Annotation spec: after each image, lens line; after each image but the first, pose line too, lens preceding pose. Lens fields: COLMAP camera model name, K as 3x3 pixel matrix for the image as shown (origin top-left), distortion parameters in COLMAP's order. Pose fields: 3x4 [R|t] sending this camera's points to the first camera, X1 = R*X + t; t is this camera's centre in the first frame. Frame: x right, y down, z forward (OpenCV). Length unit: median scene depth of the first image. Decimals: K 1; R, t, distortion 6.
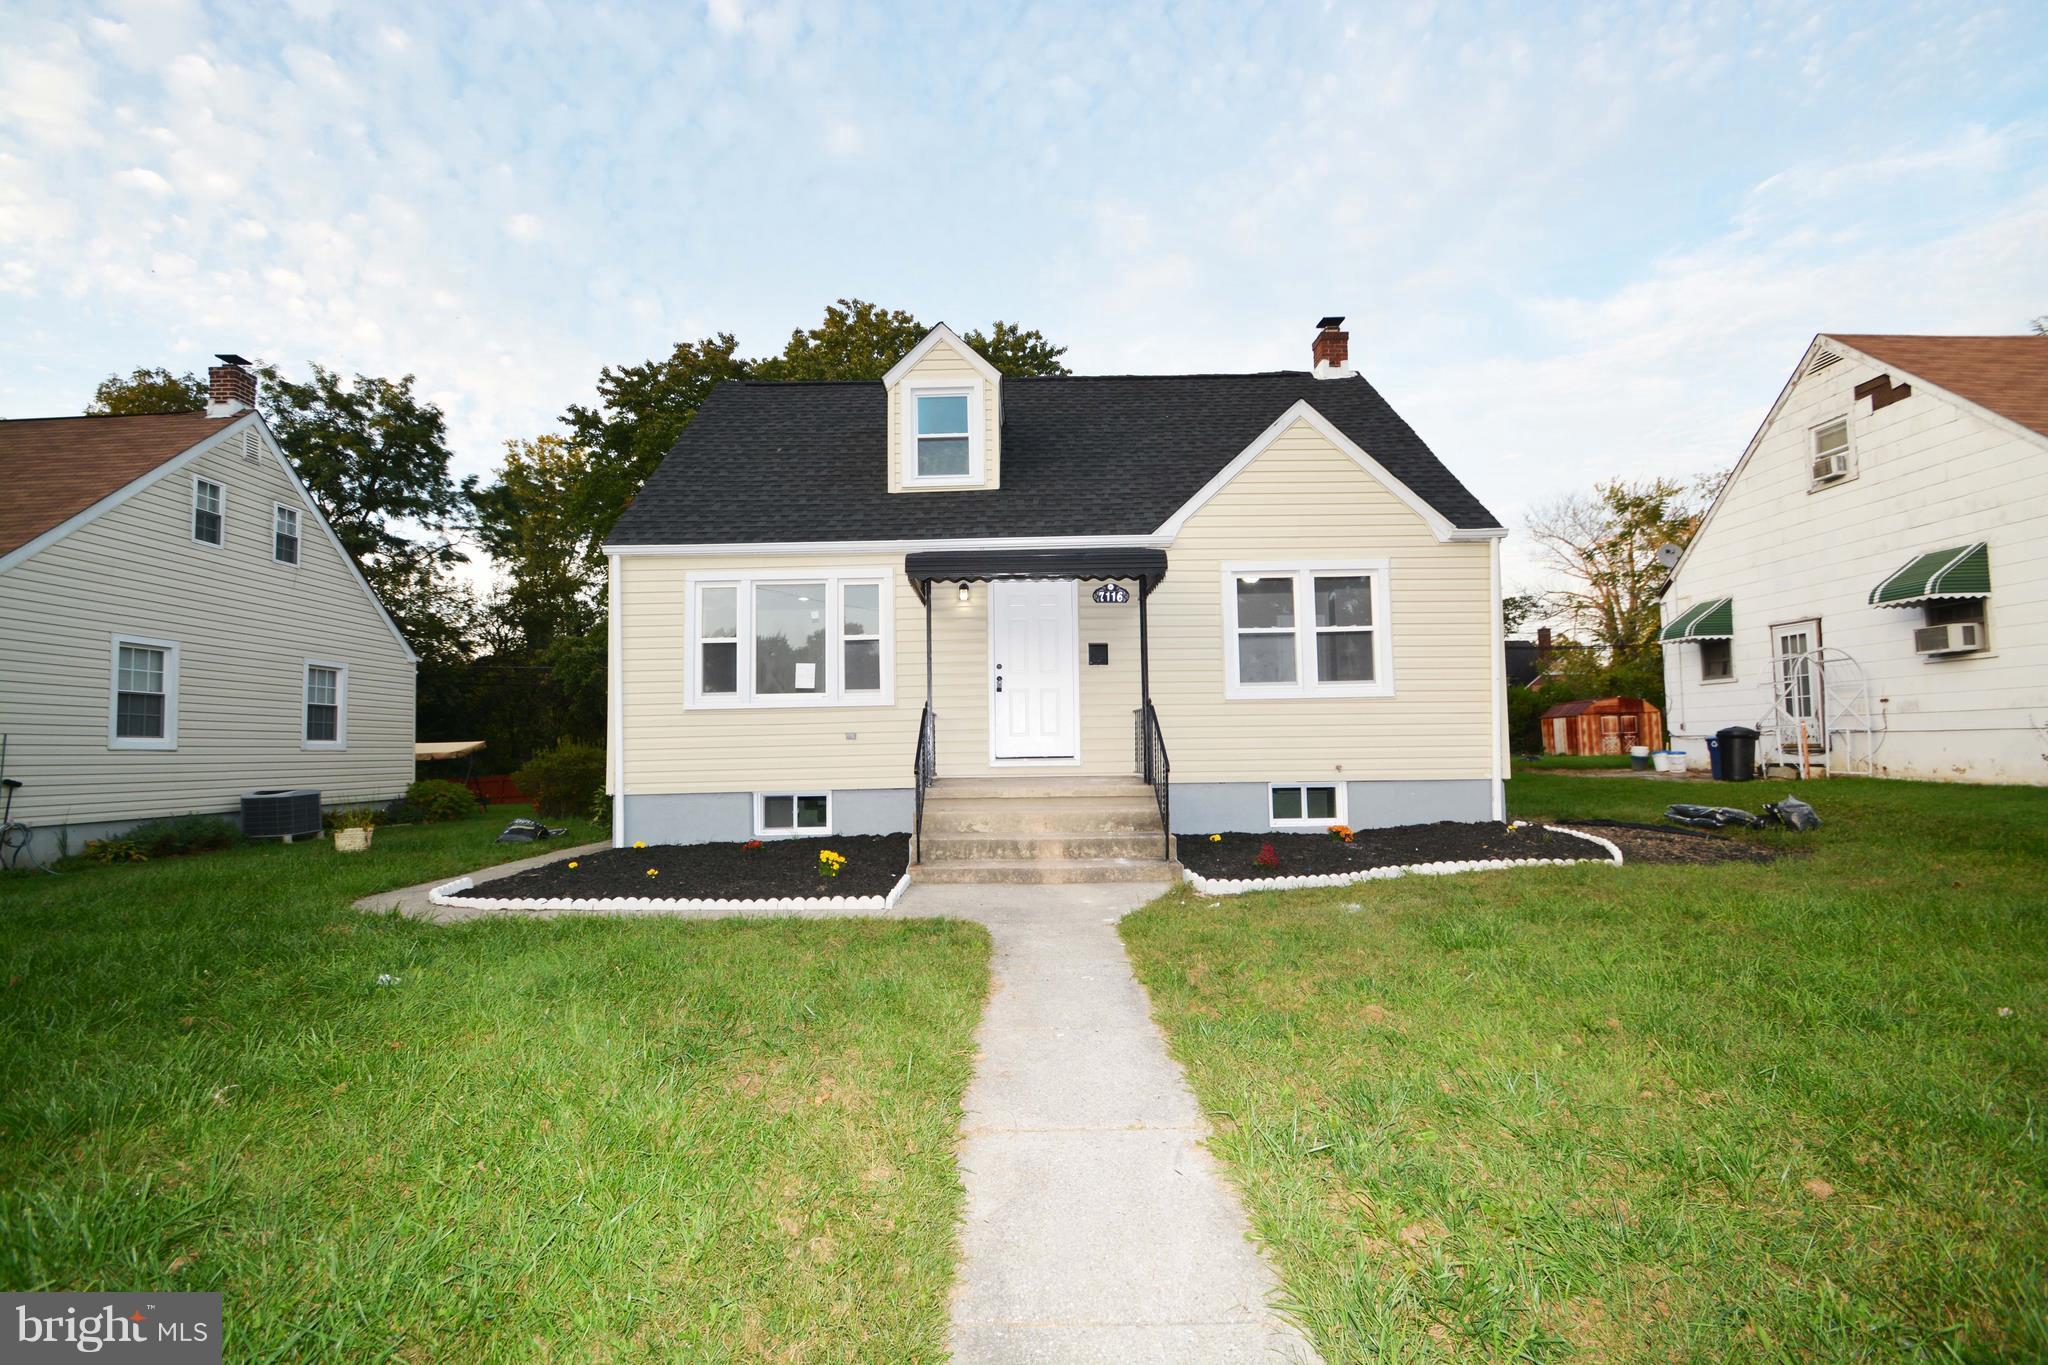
lens RADIAL K [[913.9, 0, 1016.9], [0, 913.9, 700.3], [0, 0, 1]] dist [0.004142, -0.011285]
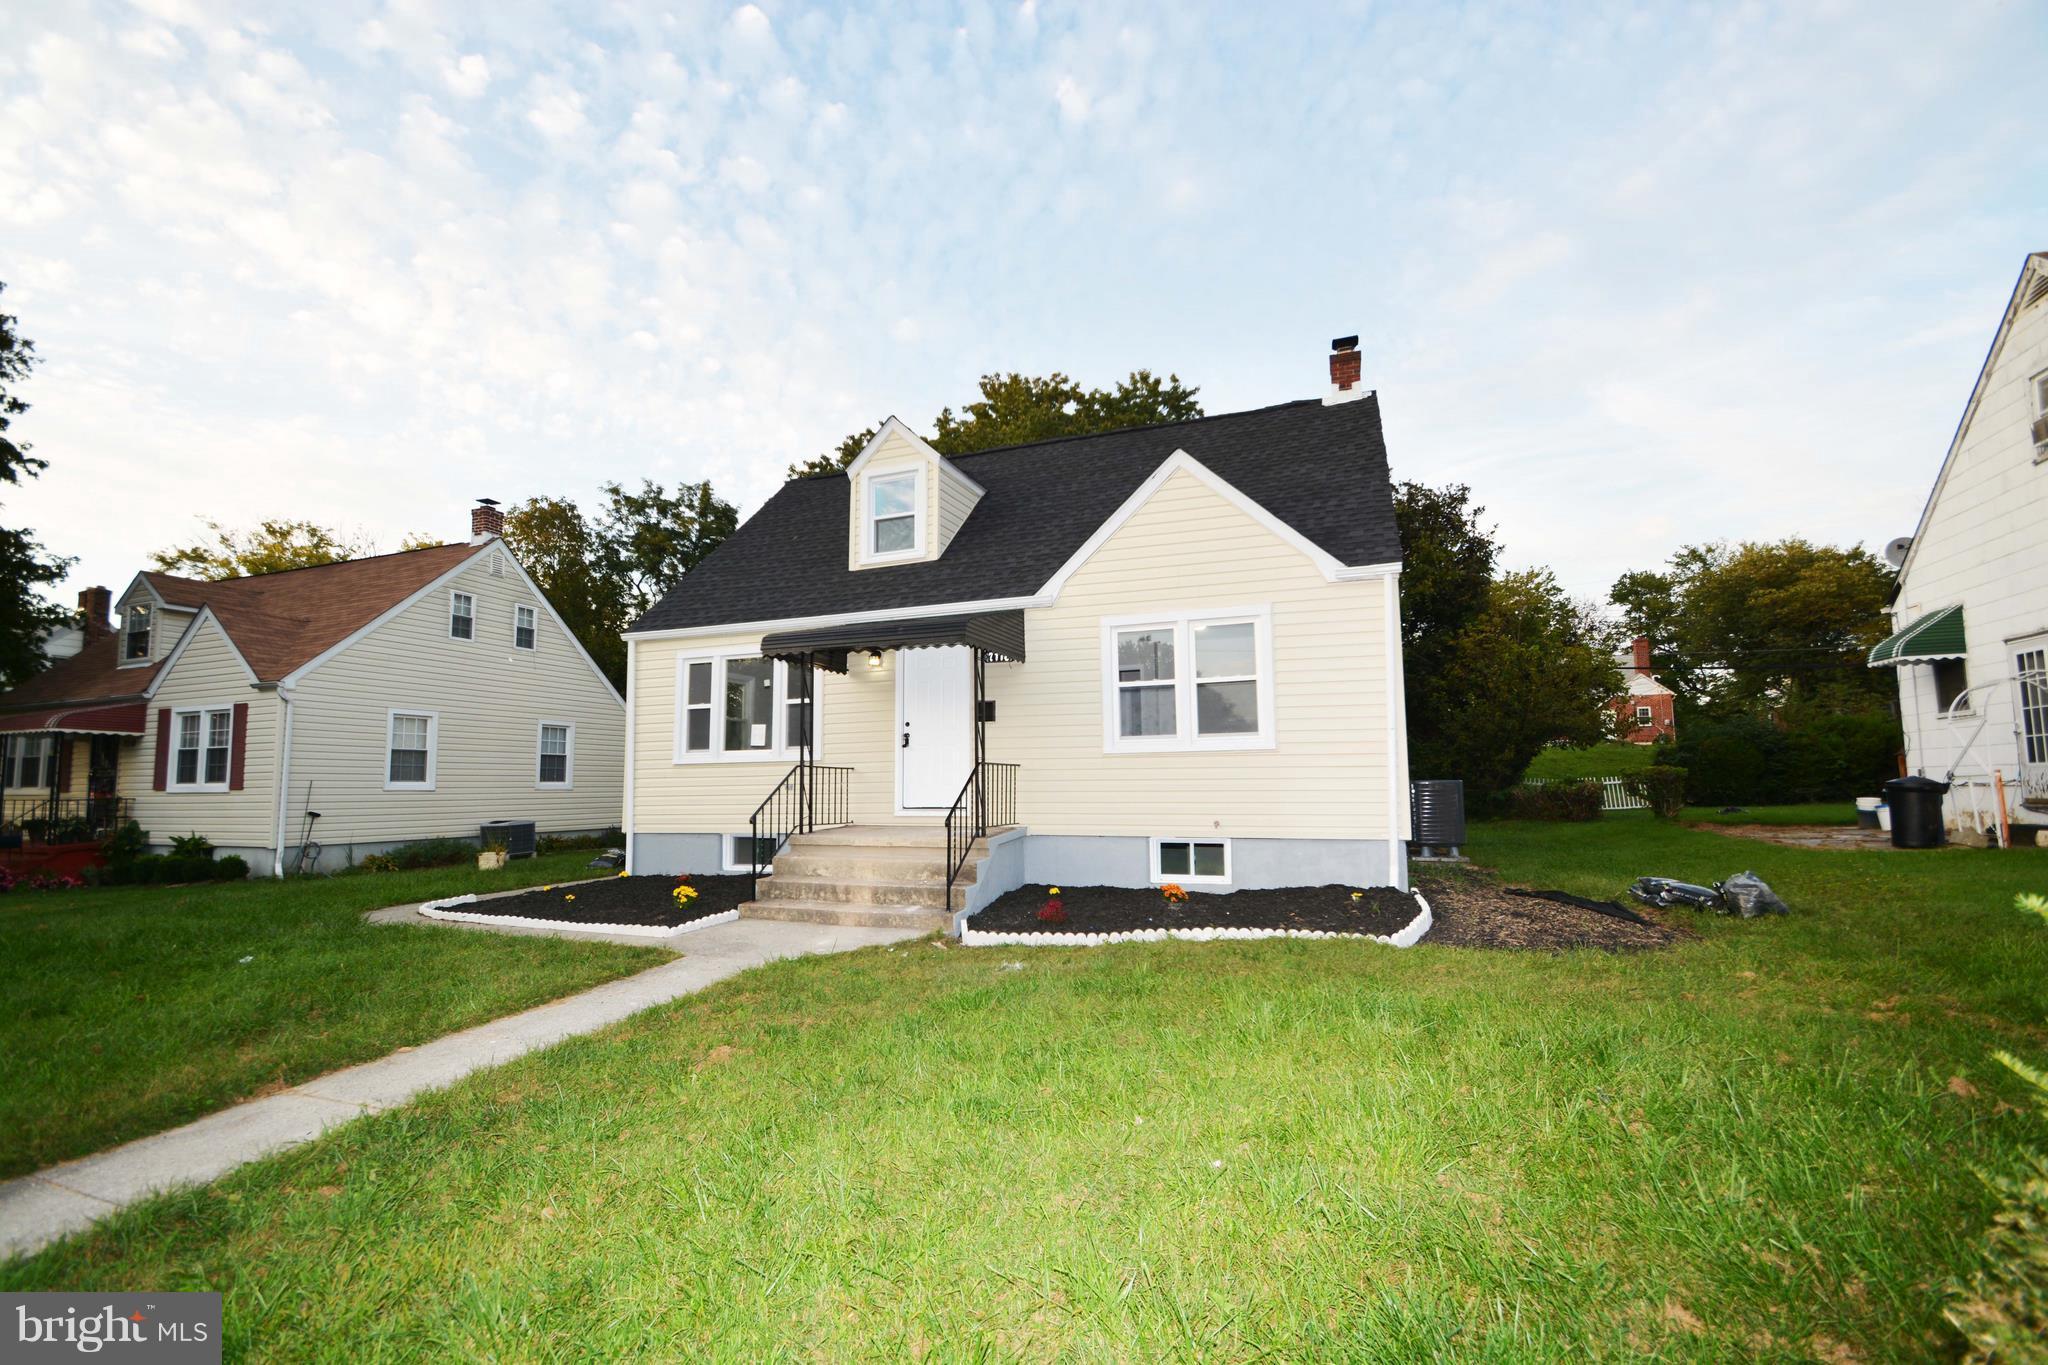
lens RADIAL K [[913.9, 0, 1016.9], [0, 913.9, 700.3], [0, 0, 1]] dist [0.004142, -0.011285]
pose [[0.934423, -0.025819, -0.355227, 0.449748], [0.013156, 0.999190, -0.038018, -0.020133], [0.355921, 0.030852, 0.934006, 0.018569]]
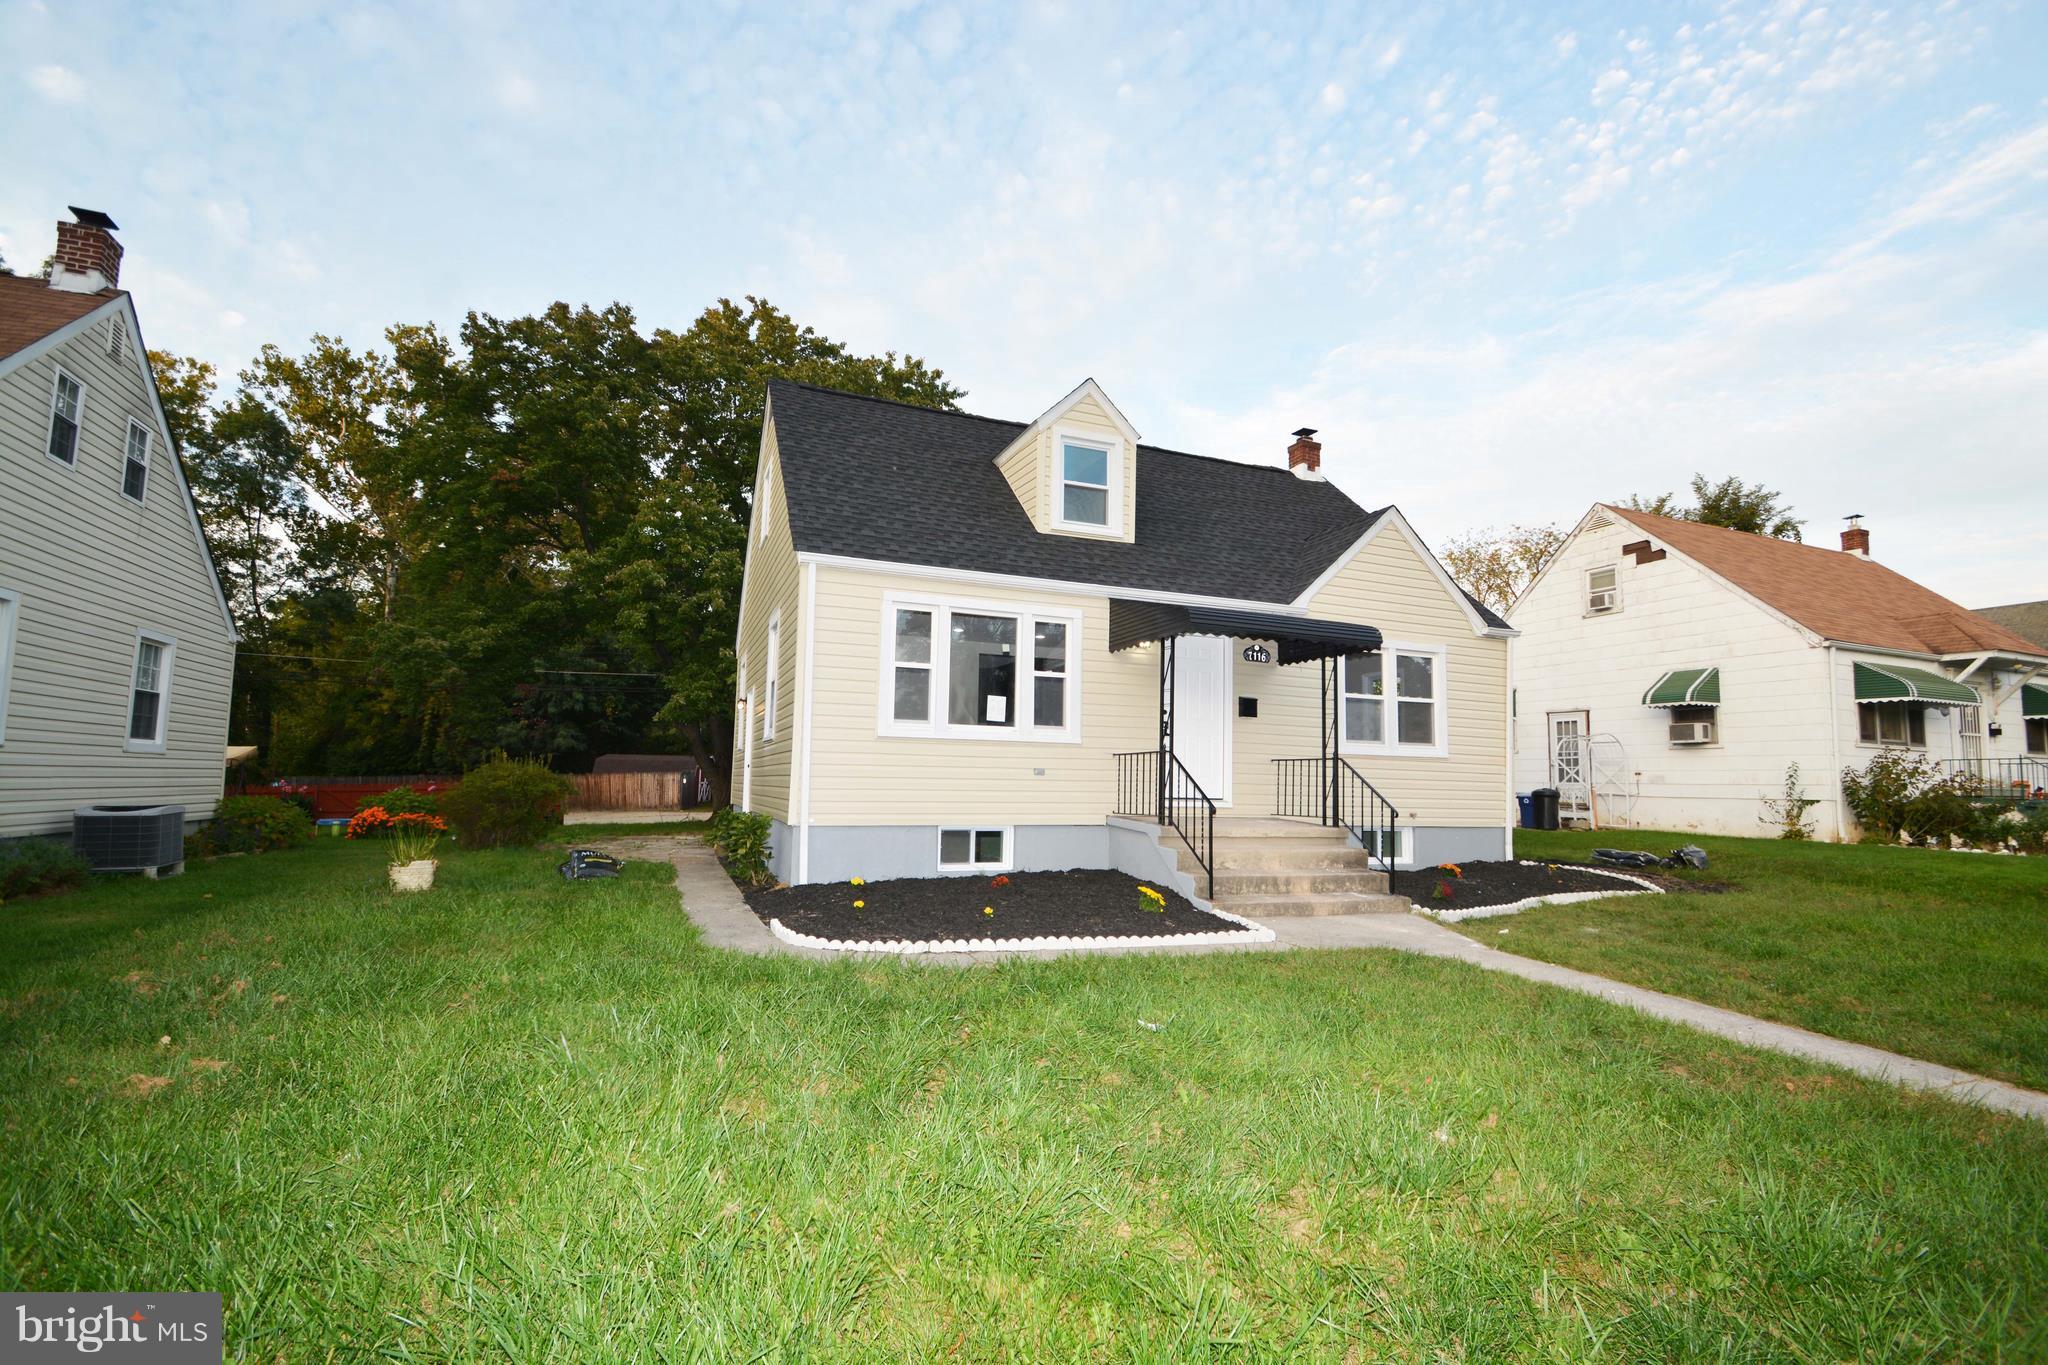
lens RADIAL K [[898.4, 0, 1018.8], [0, 898.4, 696.9], [0, 0, 1]] dist [0.016717, -0.016396]
pose [[0.929127, 0.071604, 0.362762, -0.508410], [-0.057172, 0.997092, -0.050379, 0.007846], [-0.365314, 0.026068, 0.930519, 0.078131]]
